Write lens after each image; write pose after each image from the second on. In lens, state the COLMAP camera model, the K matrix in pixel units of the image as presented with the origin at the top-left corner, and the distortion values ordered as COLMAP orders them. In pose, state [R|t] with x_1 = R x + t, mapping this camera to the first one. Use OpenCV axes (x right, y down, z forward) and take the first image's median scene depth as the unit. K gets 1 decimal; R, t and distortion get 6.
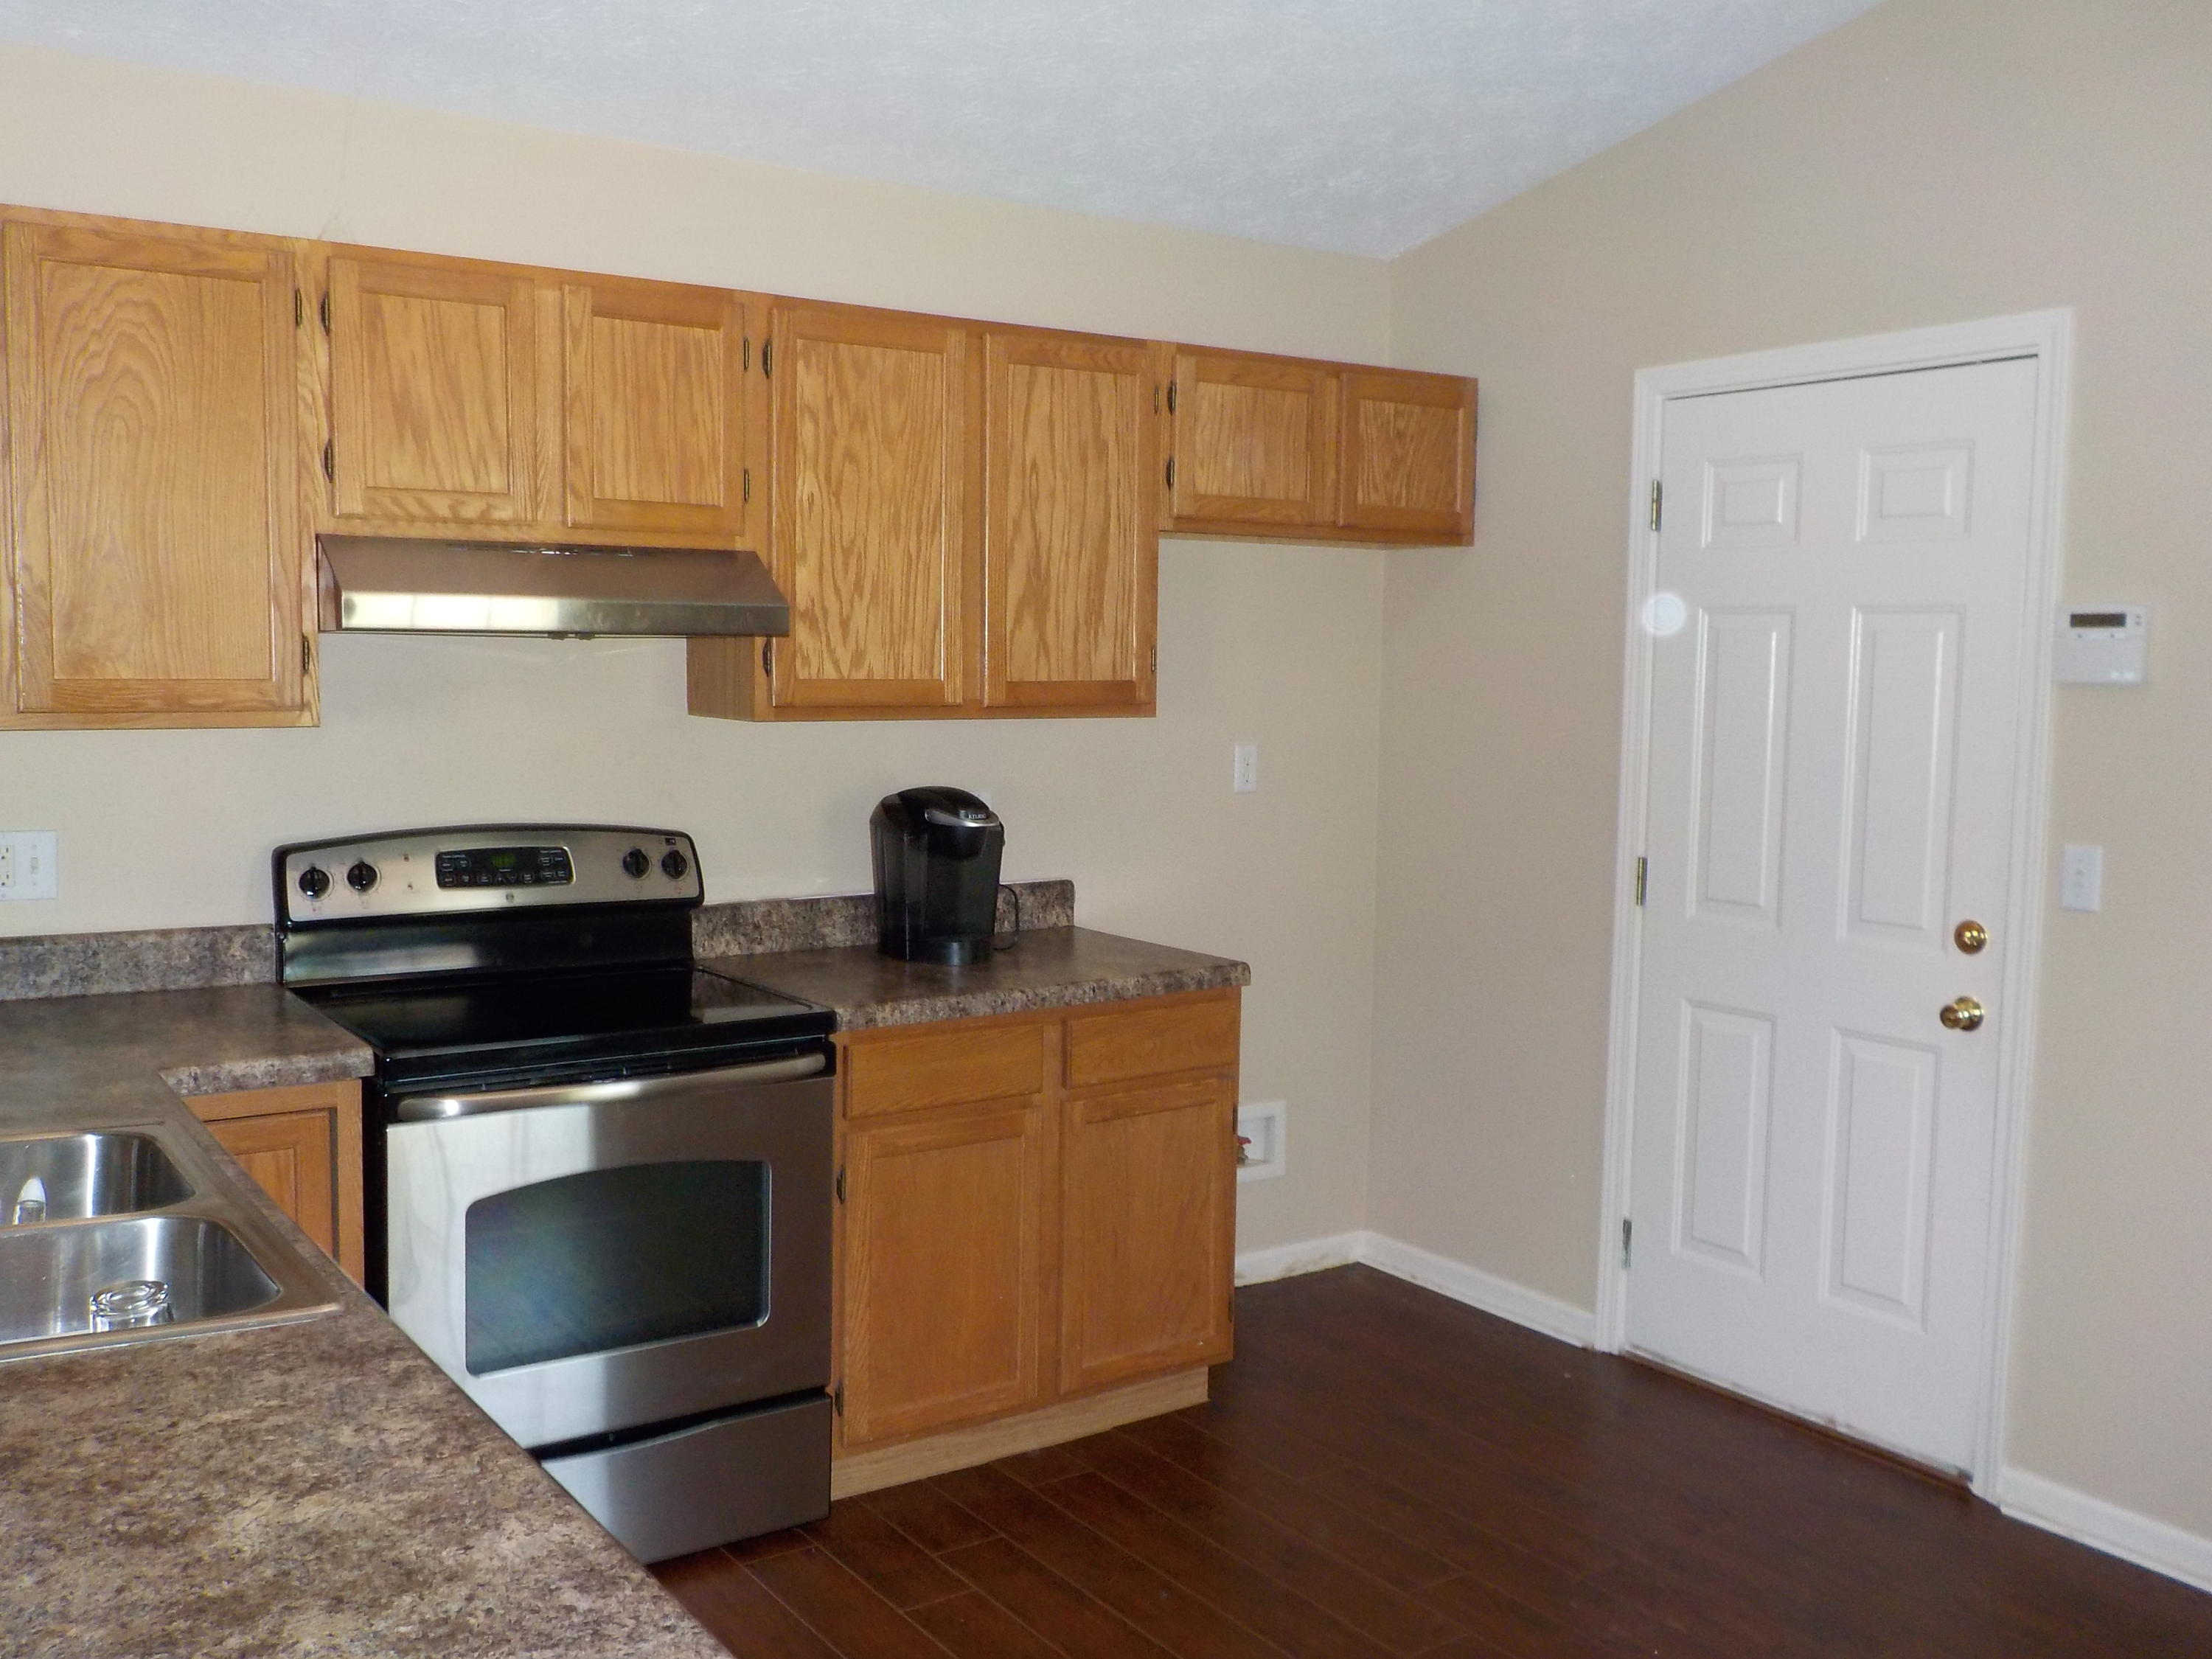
lens RADIAL K [[2021.9, 0, 1106.0], [0, 2021.9, 829.5], [0, 0, 1]] dist [0.041824, -0.012213]
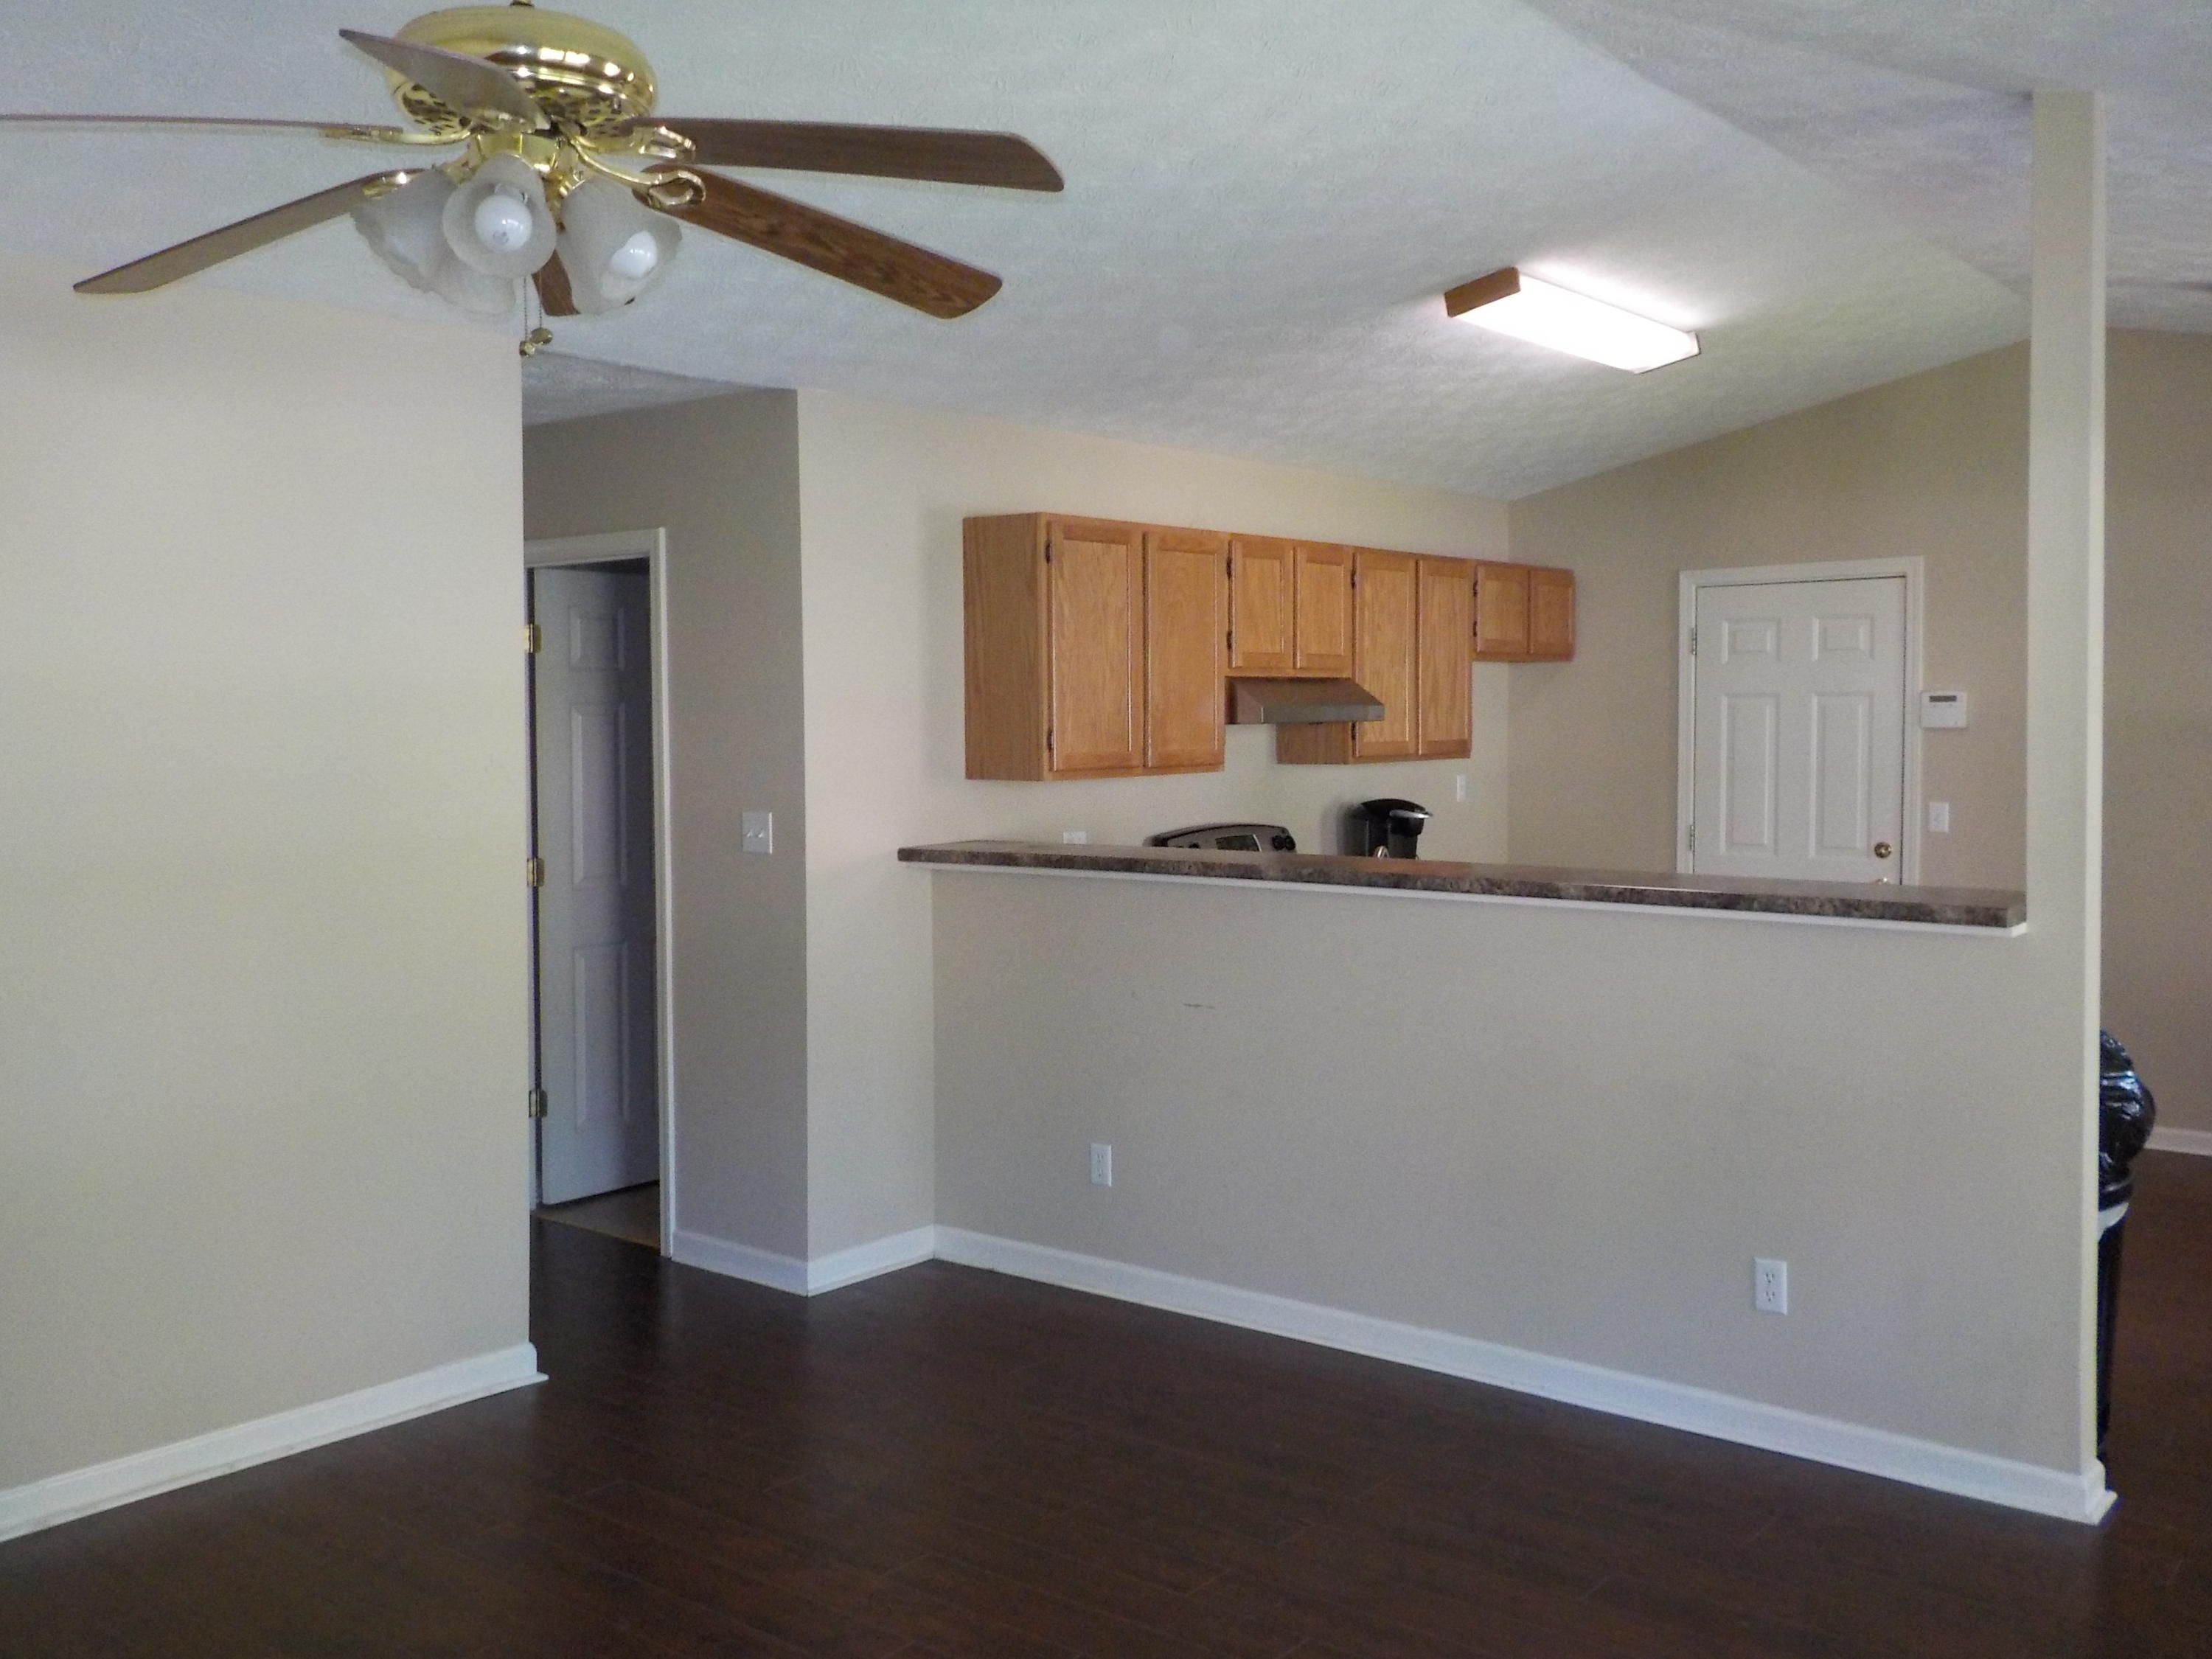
lens RADIAL K [[1890.7, 0, 1106.0], [0, 1890.7, 829.5], [0, 0, 1]] dist [0.005268, 0.011129]
pose [[0.958156, -0.041724, 0.283188, -0.884490], [0.049594, 0.998555, -0.020676, 0.032129], [-0.281916, 0.033855, 0.958842, -0.636321]]
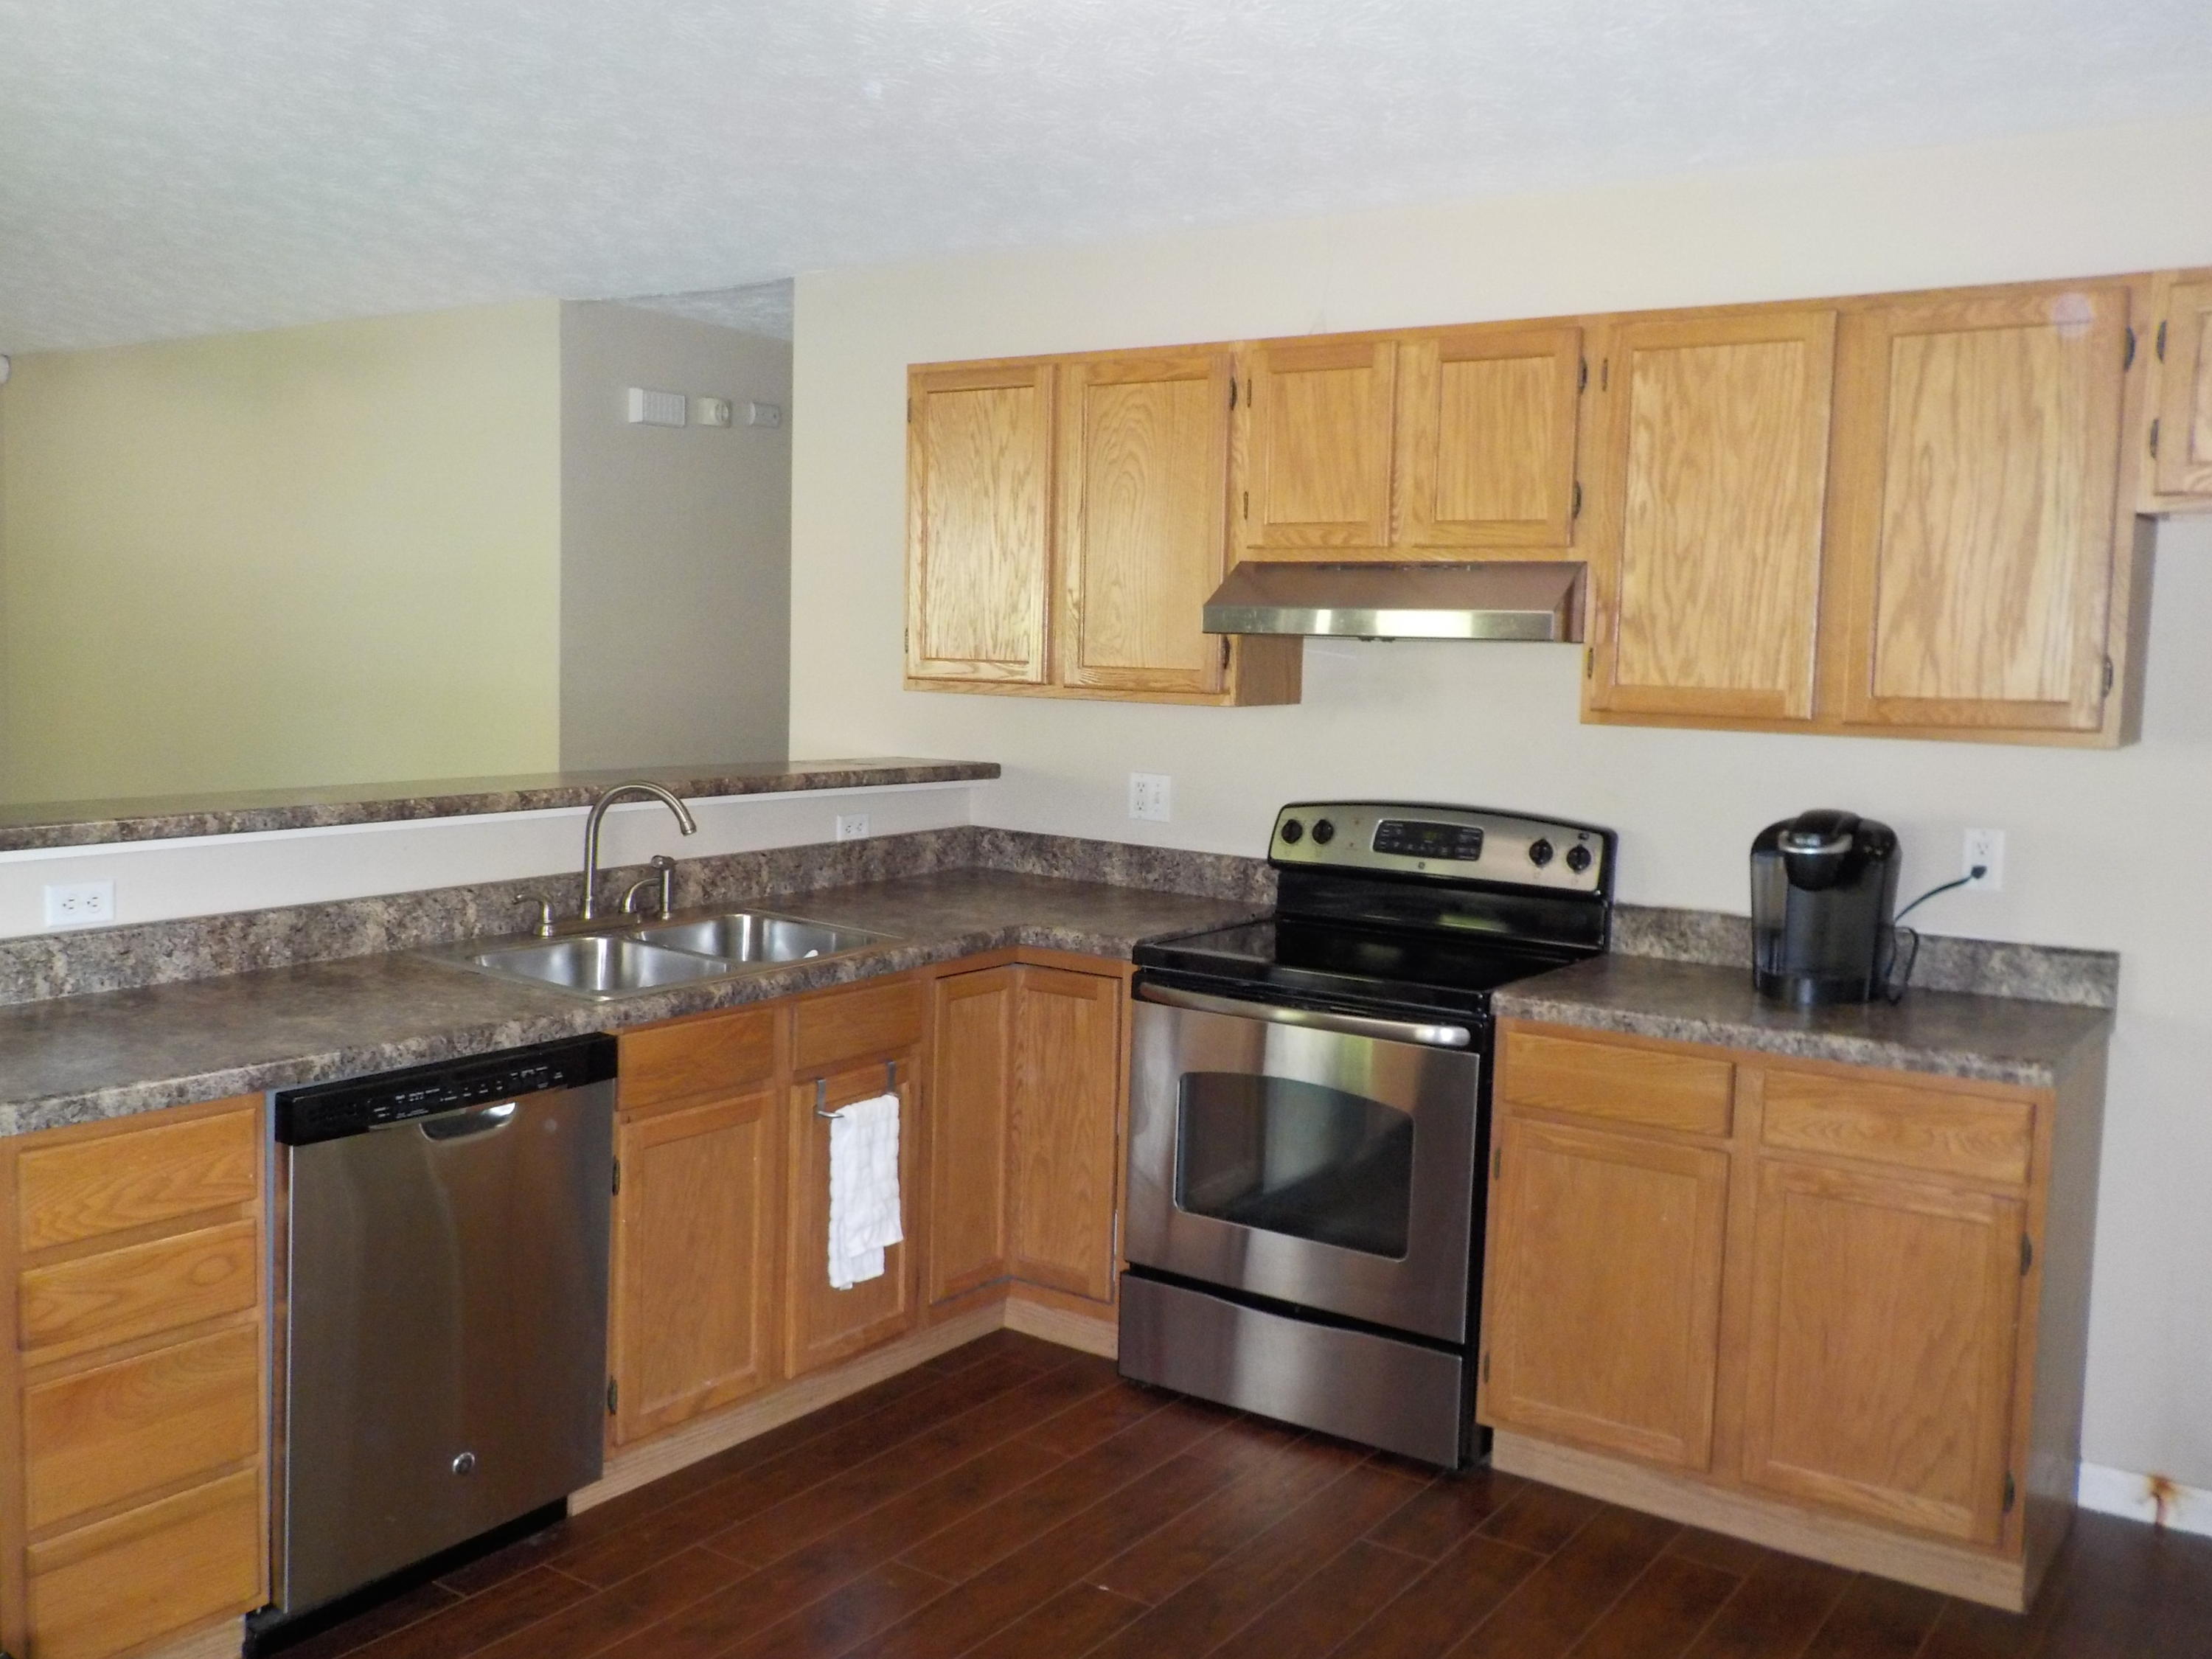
lens RADIAL K [[2065.6, 0, 1106.0], [0, 2065.6, 829.5], [0, 0, 1]] dist [0.083552, -0.004241]
pose [[0.368747, 0.085889, -0.925553, 0.720547], [-0.107948, 0.992942, 0.049135, -0.025045], [0.923240, 0.081793, 0.375416, 0.367933]]
